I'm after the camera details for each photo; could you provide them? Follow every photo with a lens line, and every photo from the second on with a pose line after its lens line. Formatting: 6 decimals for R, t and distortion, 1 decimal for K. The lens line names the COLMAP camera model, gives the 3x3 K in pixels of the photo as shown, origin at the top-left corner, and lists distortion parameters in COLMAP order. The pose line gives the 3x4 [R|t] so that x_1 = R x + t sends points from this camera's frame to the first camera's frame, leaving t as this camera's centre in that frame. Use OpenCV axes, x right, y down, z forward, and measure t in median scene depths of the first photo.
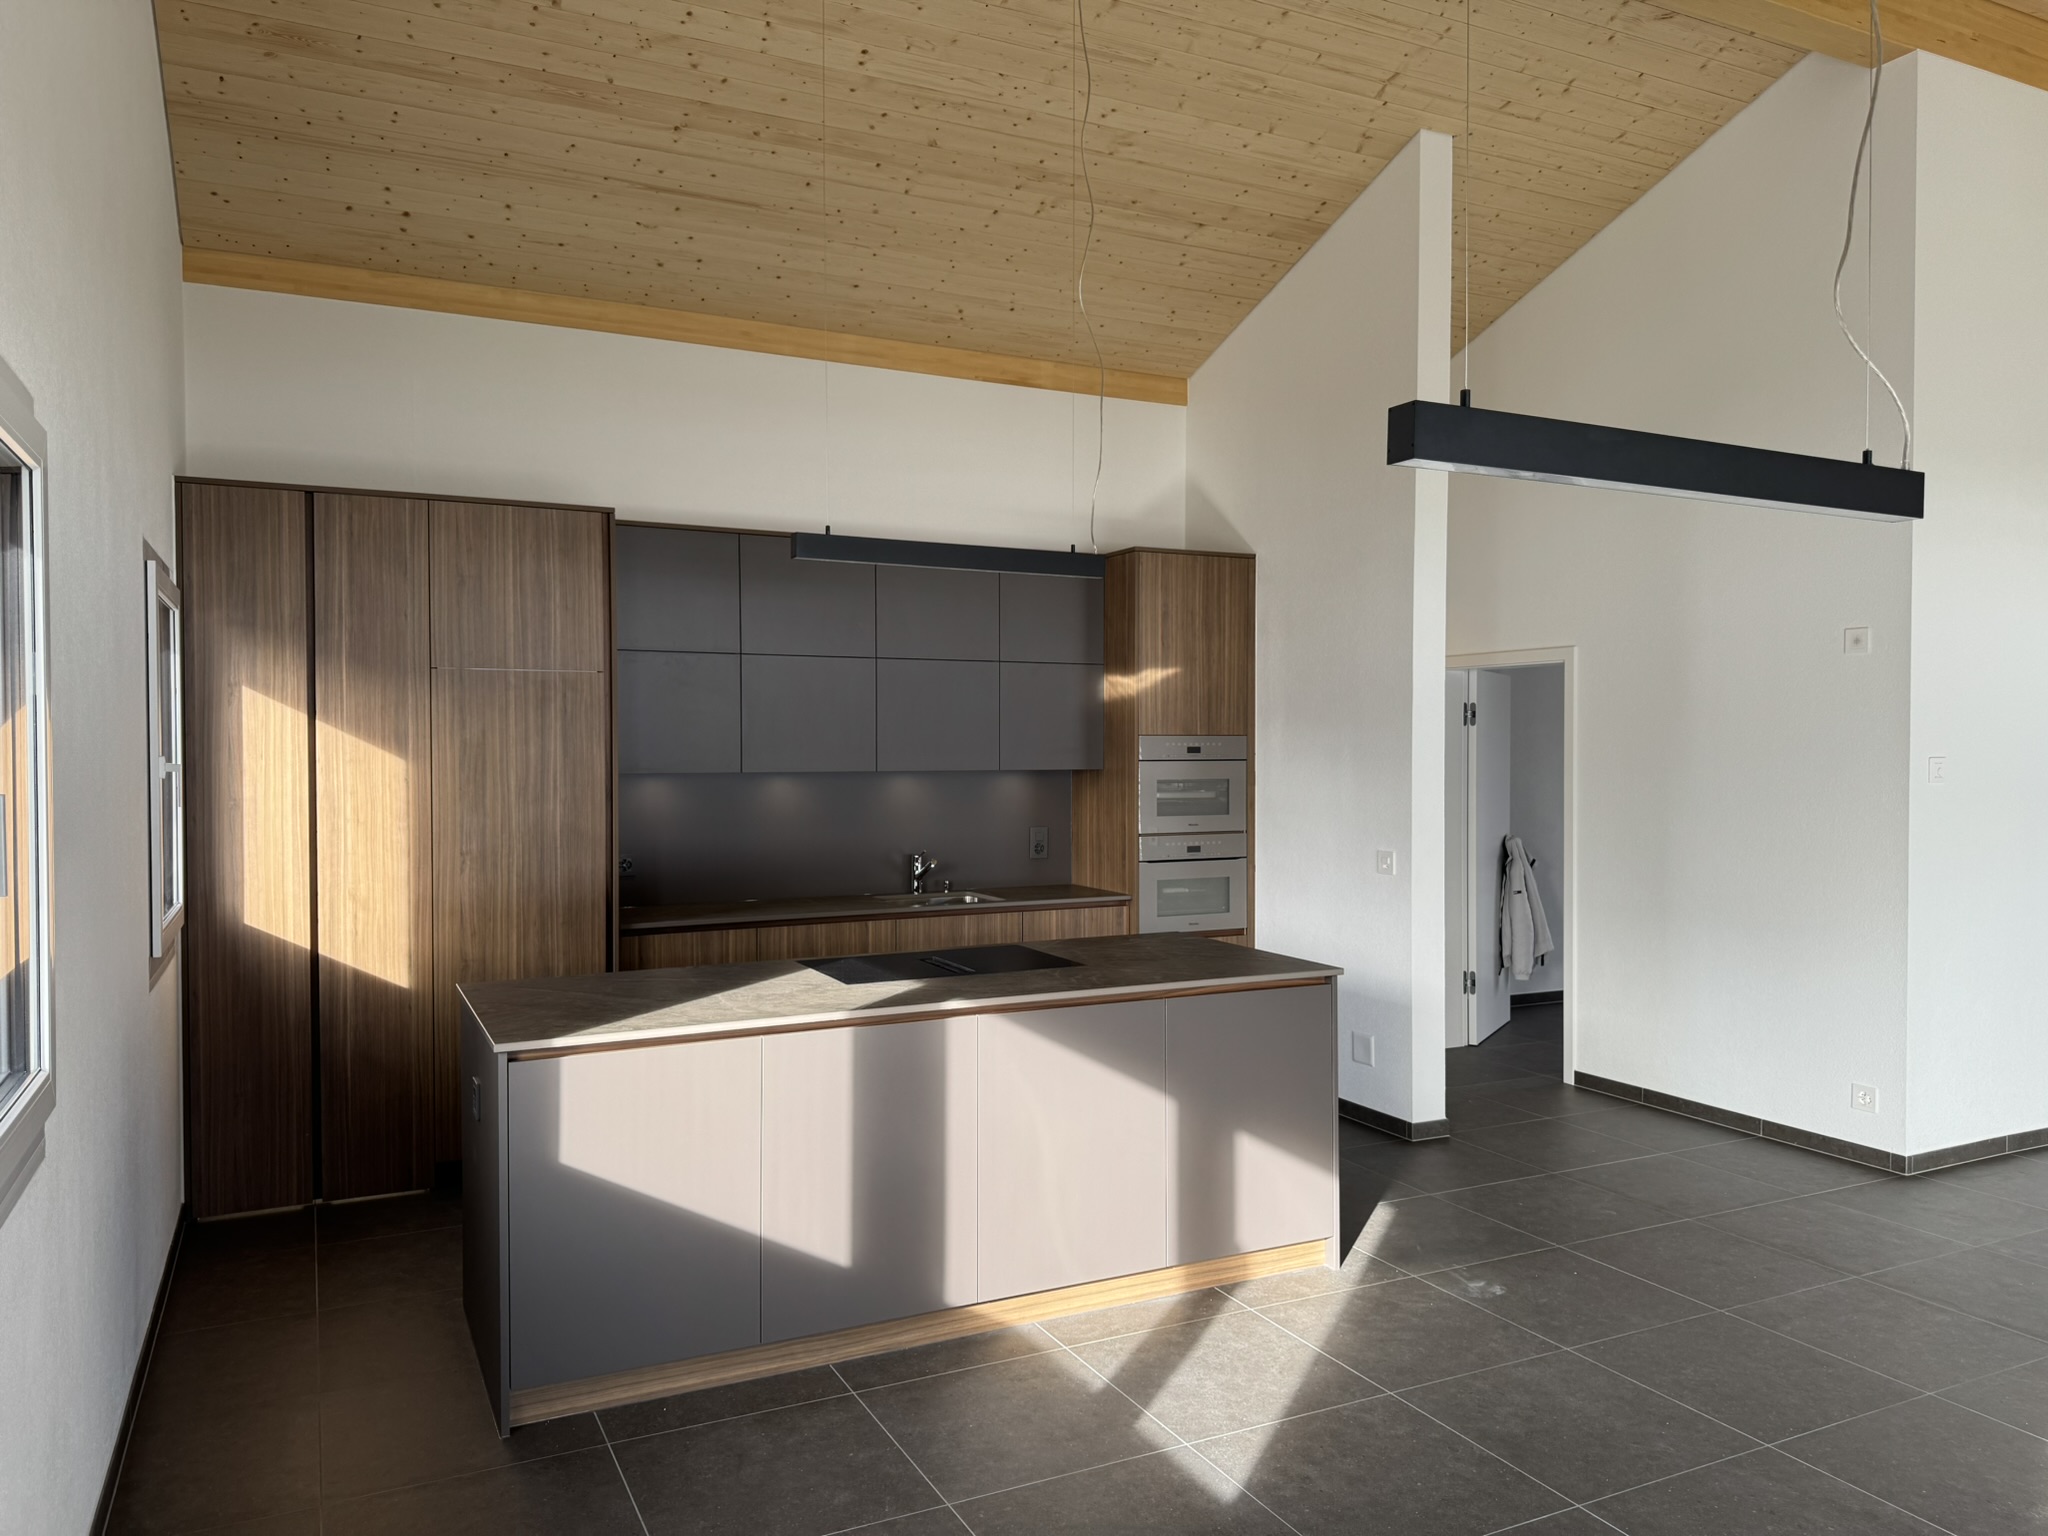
lens RADIAL K [[1445.0, 0, 1034.8], [0, 1445.0, 770.2], [0, 0, 1]] dist [0.033192, -0.037655]
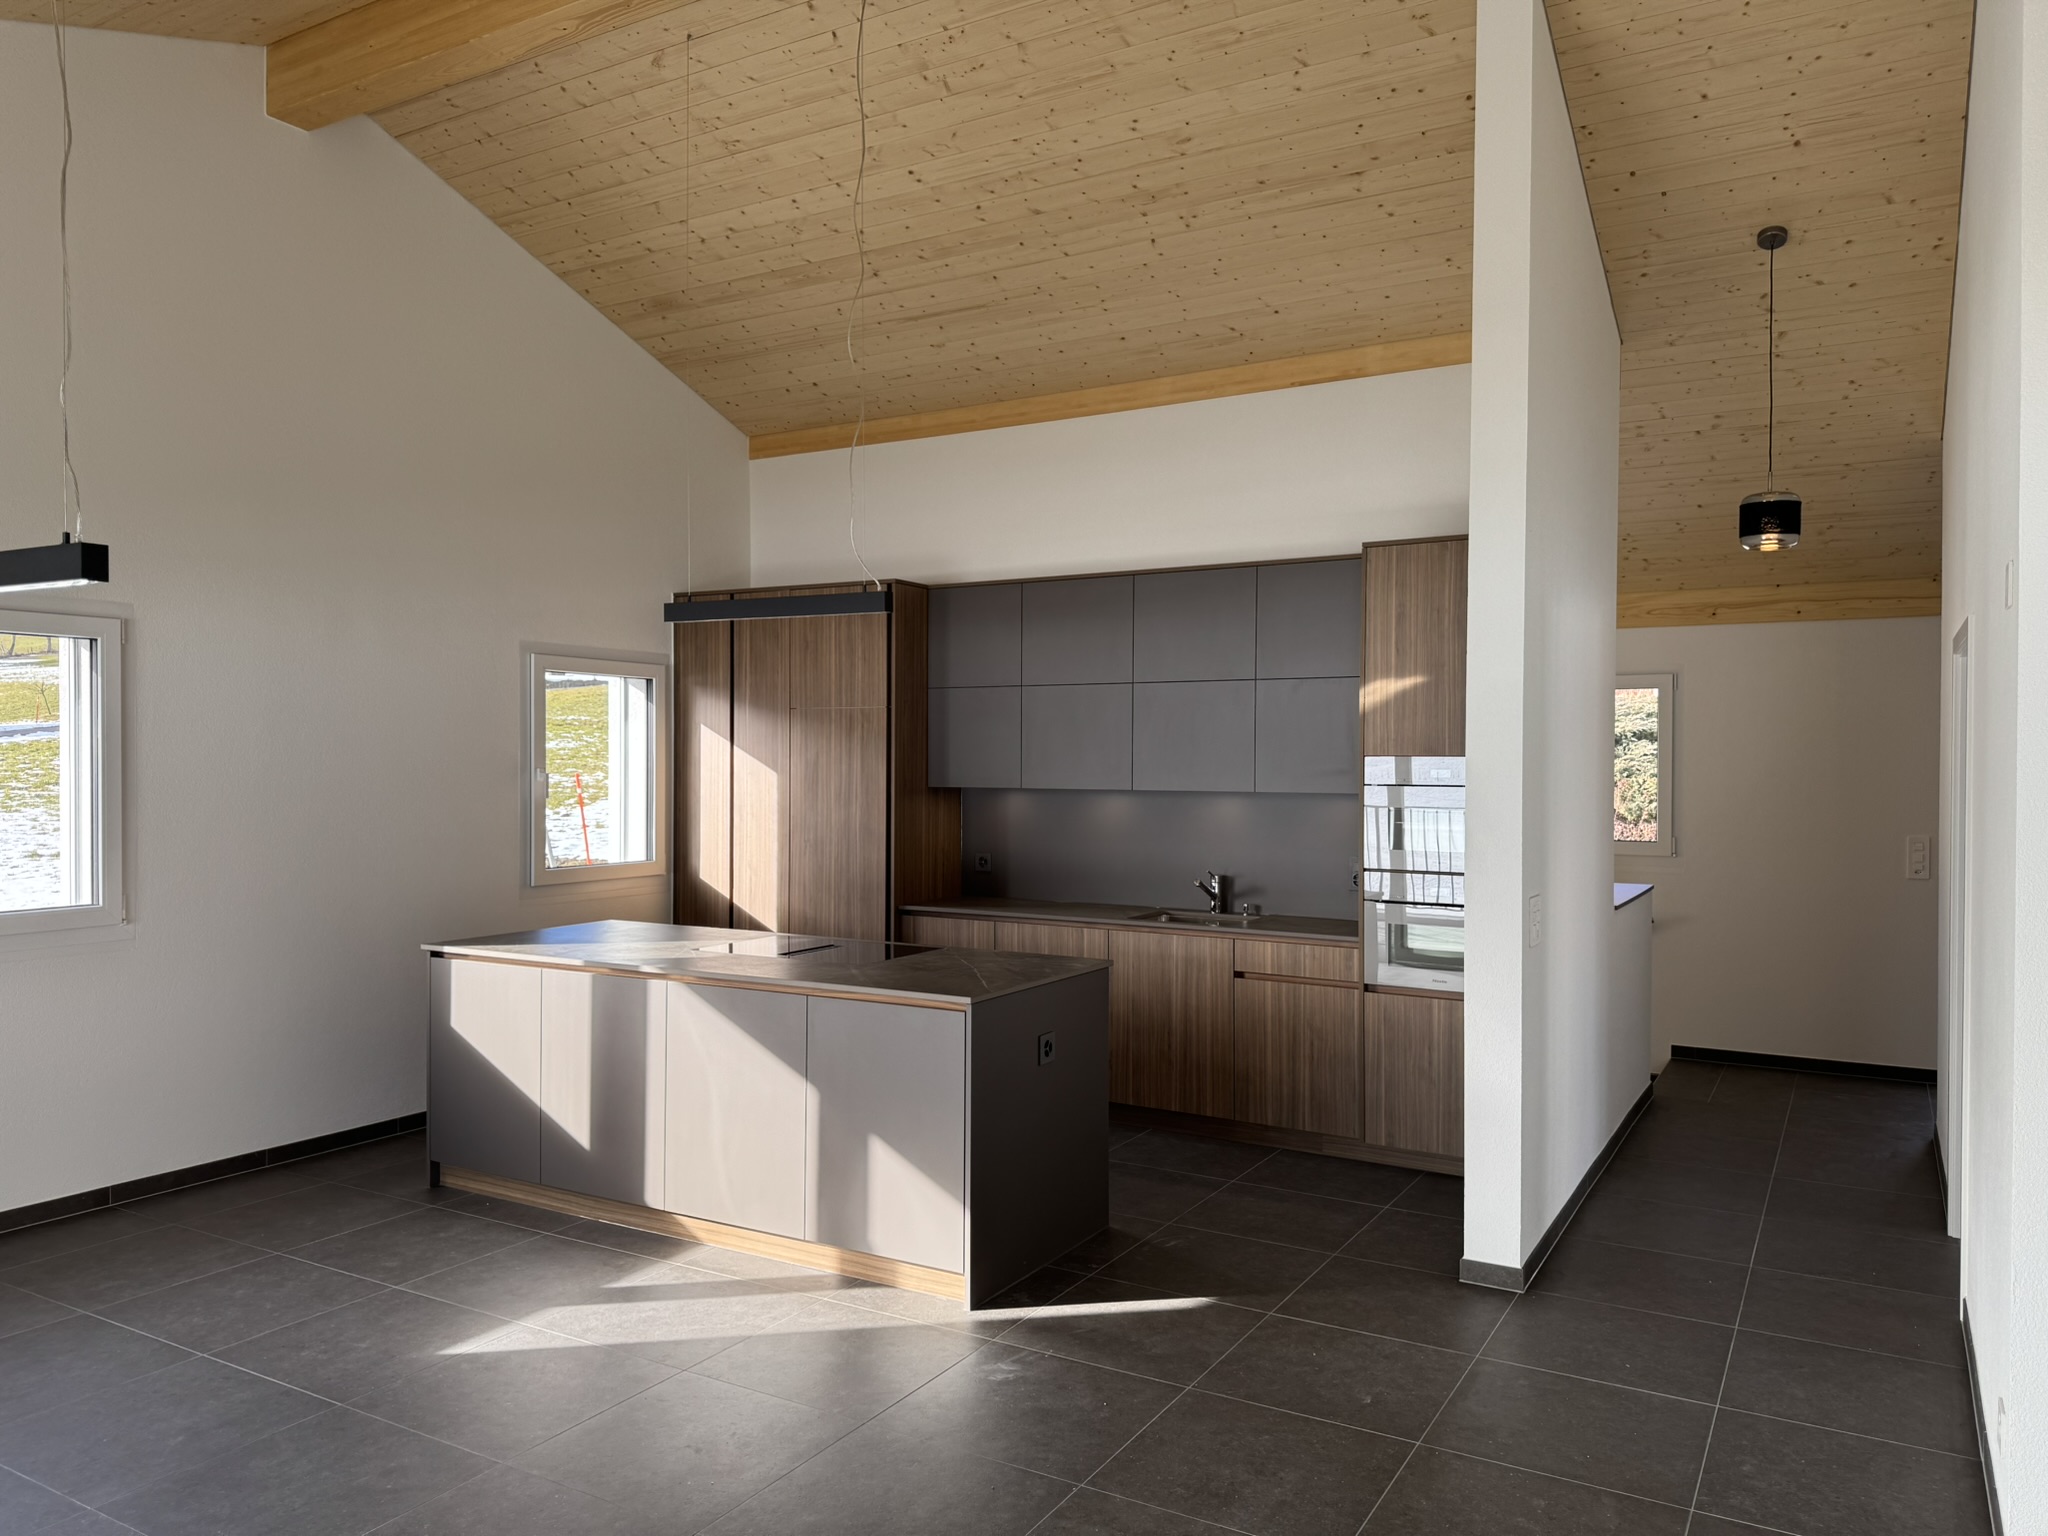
lens RADIAL K [[1445.0, 0, 1029.9], [0, 1445.0, 772.8], [0, 0, 1]] dist [0.033192, -0.037655]
pose [[0.550756, 0.010256, -0.834603, 0.846609], [-0.019186, 0.999816, -0.000374, -0.011177], [0.834446, 0.016218, 0.550851, 0.408354]]
